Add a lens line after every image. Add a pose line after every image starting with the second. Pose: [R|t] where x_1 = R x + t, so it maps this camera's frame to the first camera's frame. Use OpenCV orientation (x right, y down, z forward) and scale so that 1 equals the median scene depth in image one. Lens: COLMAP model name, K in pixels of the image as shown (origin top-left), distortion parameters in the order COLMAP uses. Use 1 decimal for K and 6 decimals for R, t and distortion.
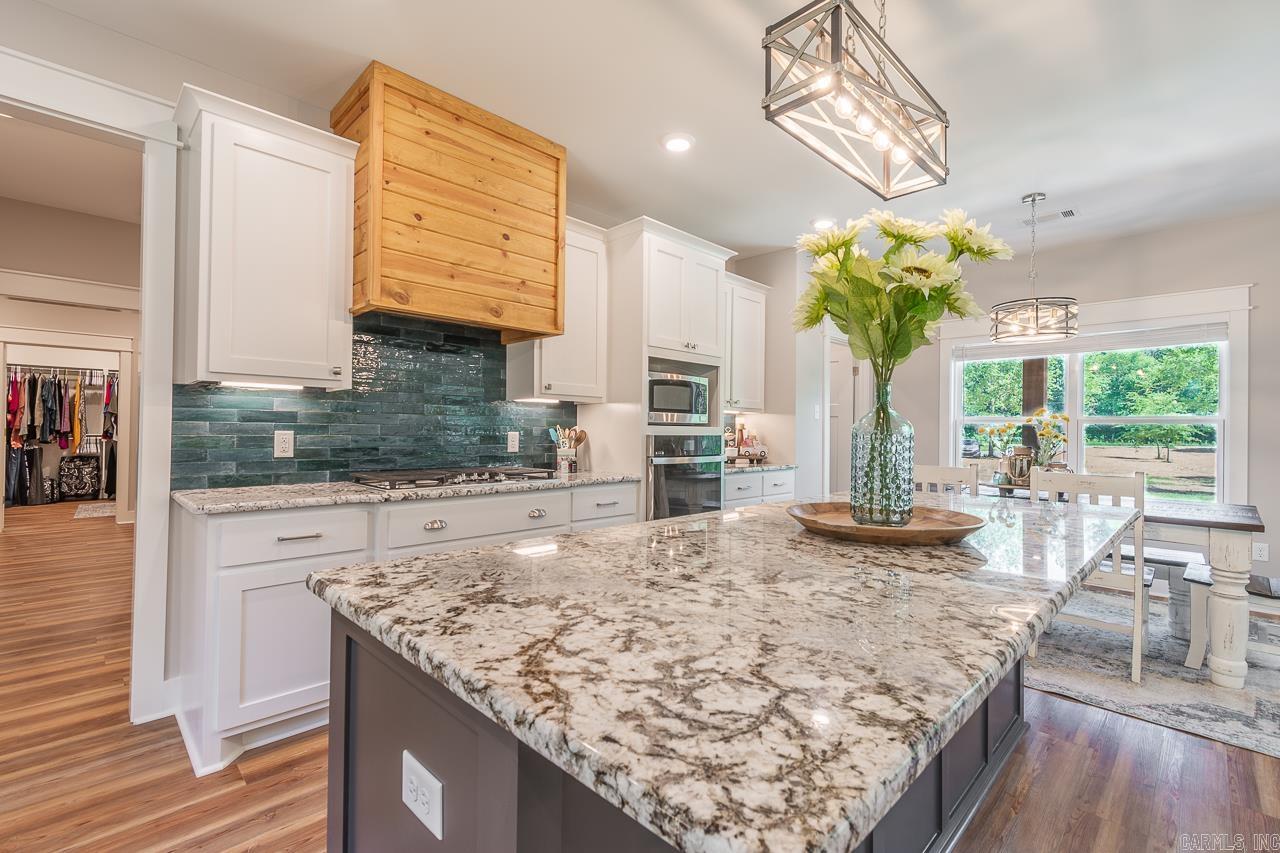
lens RADIAL K [[565.2, 0, 639.1], [0, 565.2, 424.9], [0, 0, 1]] dist [0.006265, -0.003363]
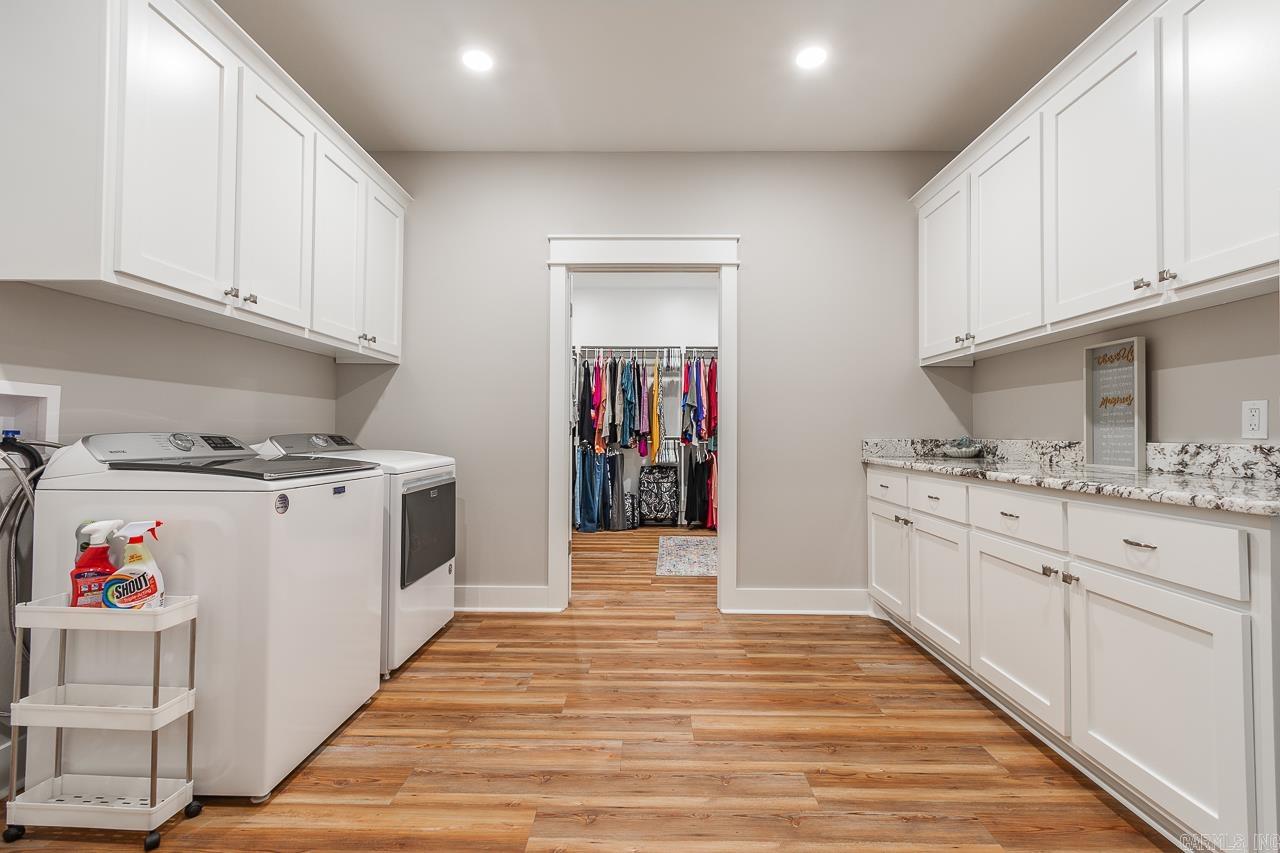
lens RADIAL K [[581.5, 0, 637.1], [0, 581.5, 422.1], [0, 0, 1]] dist [0.005897, 0.000200]
pose [[0.700233, -0.024227, -0.713503, -1.081268], [0.009845, 0.999657, -0.024281, 0.037532], [0.713846, 0.009978, 0.700231, 1.045937]]
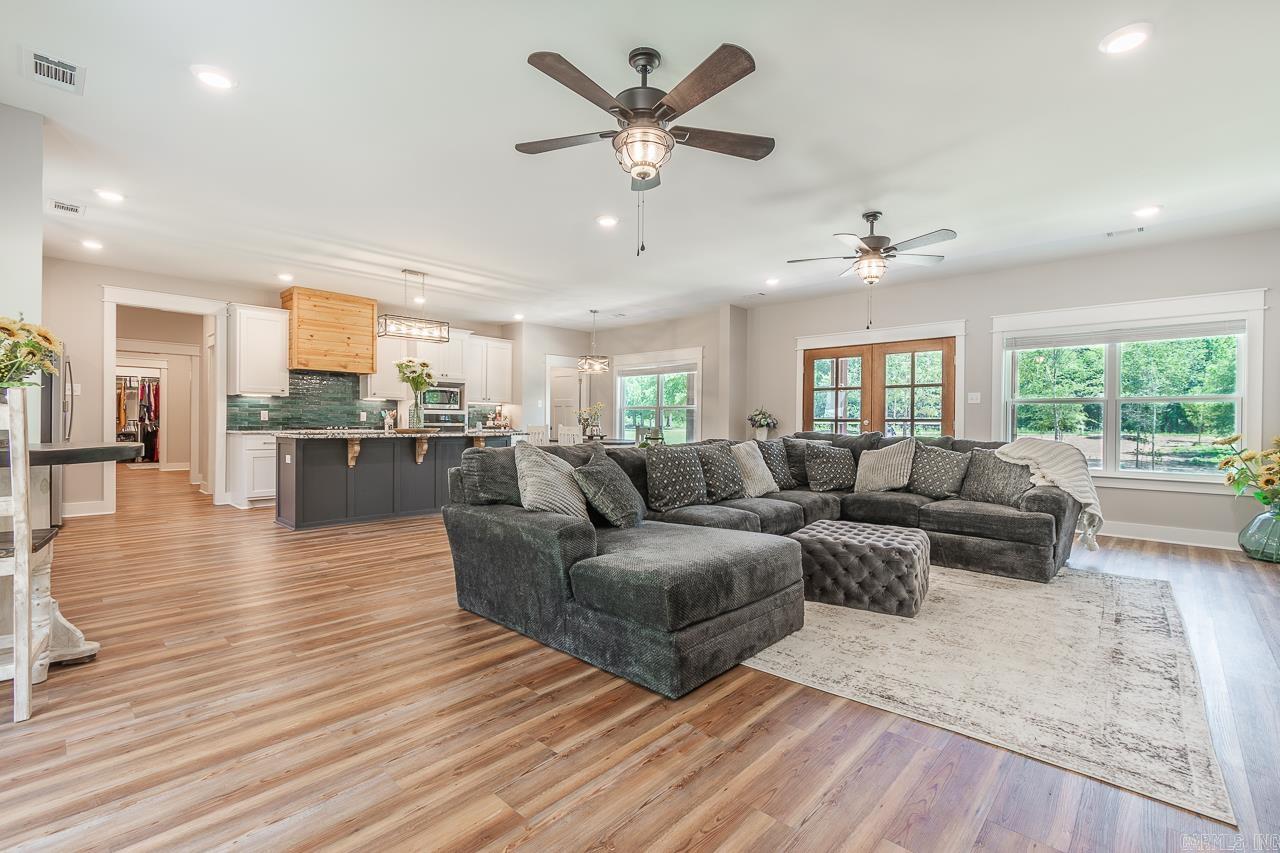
lens RADIAL K [[565.2, 0, 639.1], [0, 565.2, 424.9], [0, 0, 1]] dist [0.006265, -0.003363]
pose [[0.999348, -0.003710, 0.035925, 0.802979], [0.003159, 0.999876, 0.015398, 0.029788], [-0.035977, -0.015274, 0.999236, -1.334250]]
